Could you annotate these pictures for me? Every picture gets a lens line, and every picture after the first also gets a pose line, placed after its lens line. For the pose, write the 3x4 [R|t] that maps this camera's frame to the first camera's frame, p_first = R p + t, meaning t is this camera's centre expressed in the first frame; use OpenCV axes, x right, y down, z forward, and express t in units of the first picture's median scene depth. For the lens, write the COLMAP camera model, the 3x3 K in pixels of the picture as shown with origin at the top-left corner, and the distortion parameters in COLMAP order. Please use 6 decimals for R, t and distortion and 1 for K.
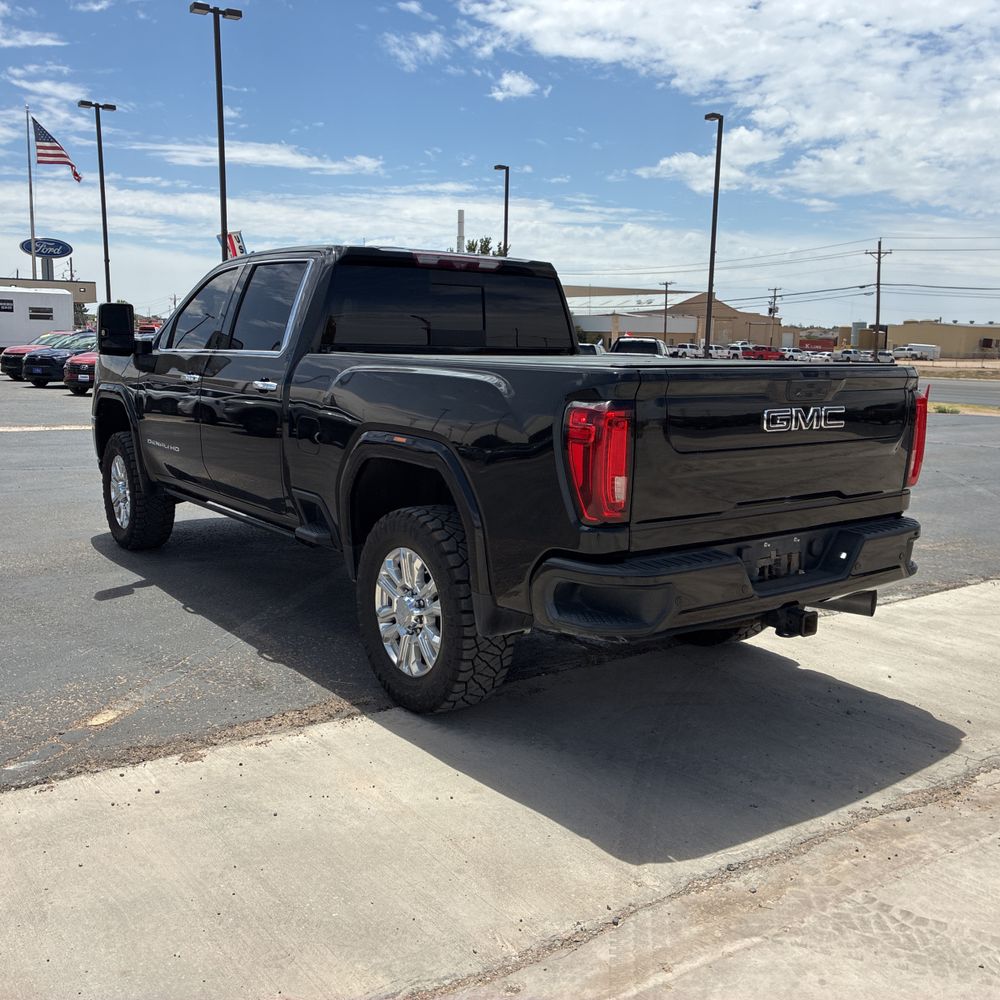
lens RADIAL K [[1023.8, 0, 495.4], [0, 1023.8, 507.1], [0, 0, 1]] dist [0.026930, 0.000000]
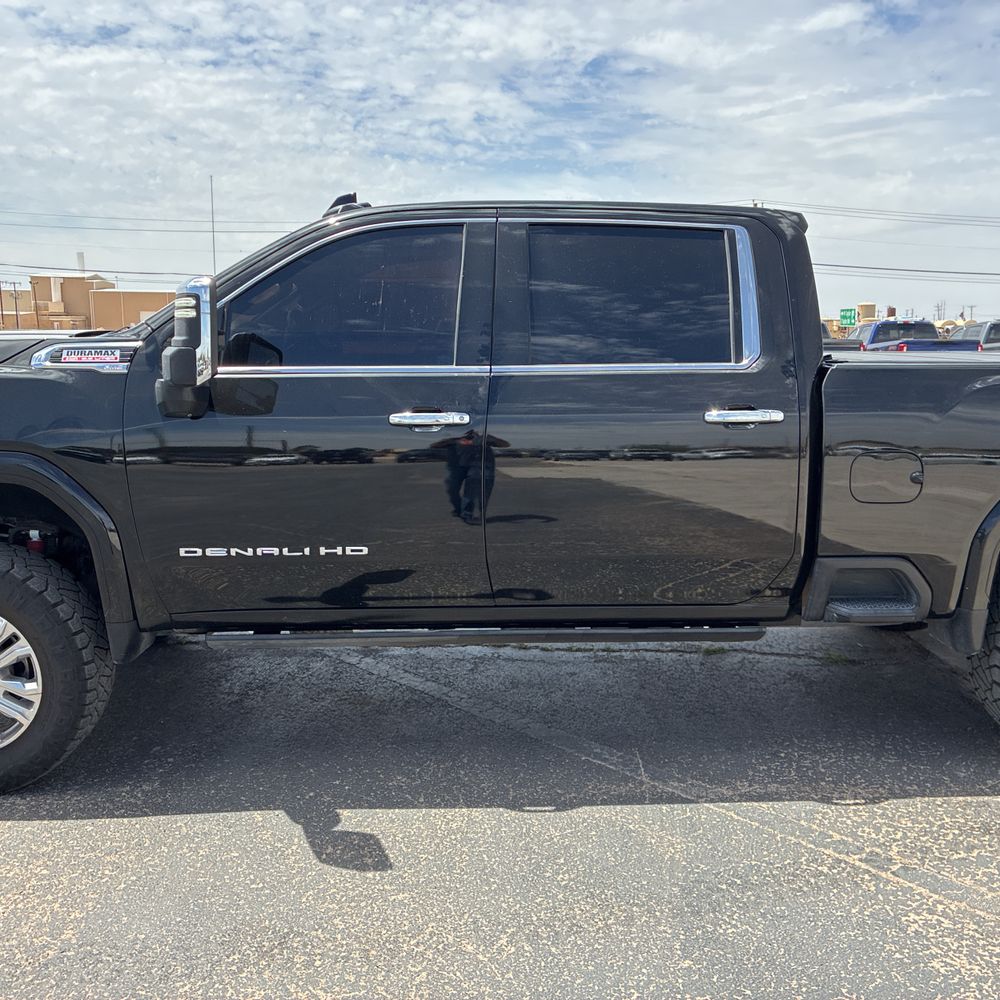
lens RADIAL K [[1023.8, 0, 489.8], [0, 1023.8, 506.2], [0, 0, 1]] dist [0.026930, 0.000000]
pose [[0.550995, -0.159697, 0.819085, -0.638243], [0.140375, 0.985269, 0.097669, -0.110190], [-0.822617, 0.061164, 0.565296, 0.564880]]
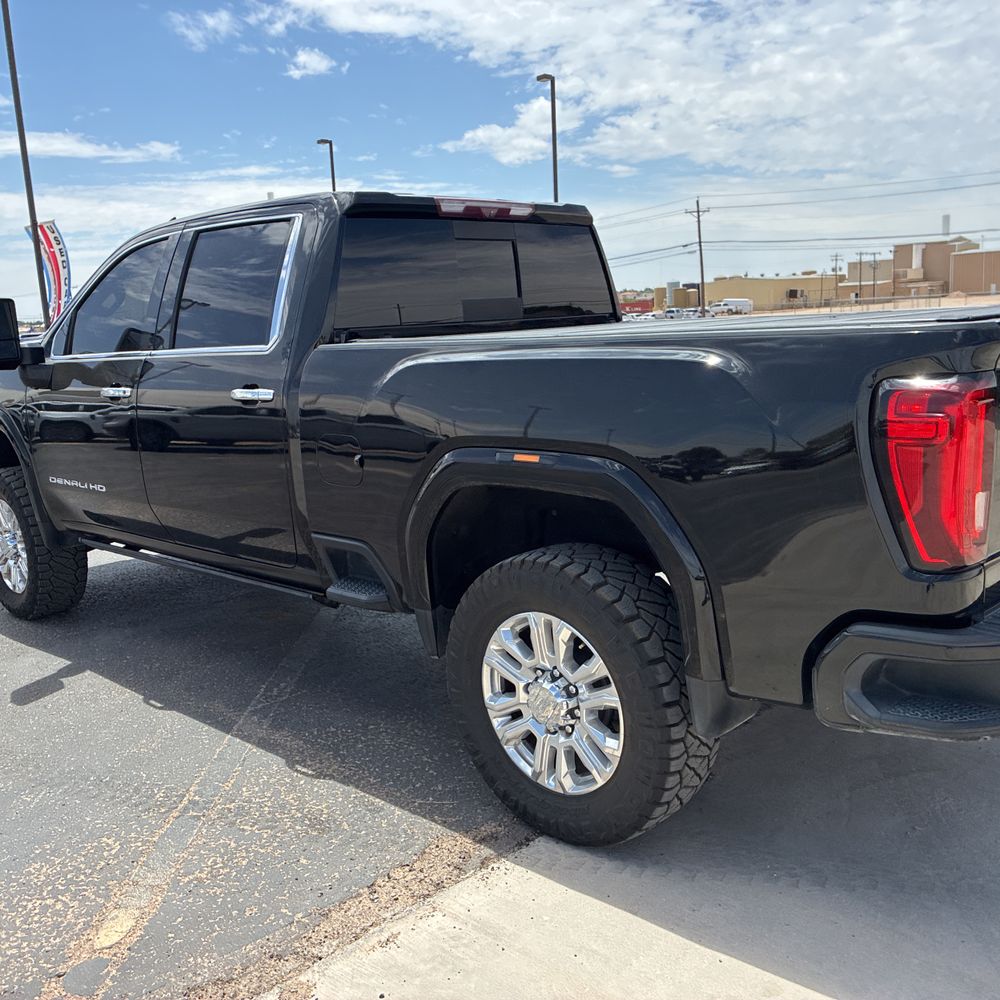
lens RADIAL K [[1023.8, 0, 496.3], [0, 1023.8, 498.9], [0, 0, 1]] dist [0.026930, 0.000000]
pose [[0.982818, -0.099180, 0.155666, -0.130050], [0.097129, 0.995056, 0.020749, -0.032331], [-0.156954, -0.005273, 0.987592, 0.190676]]
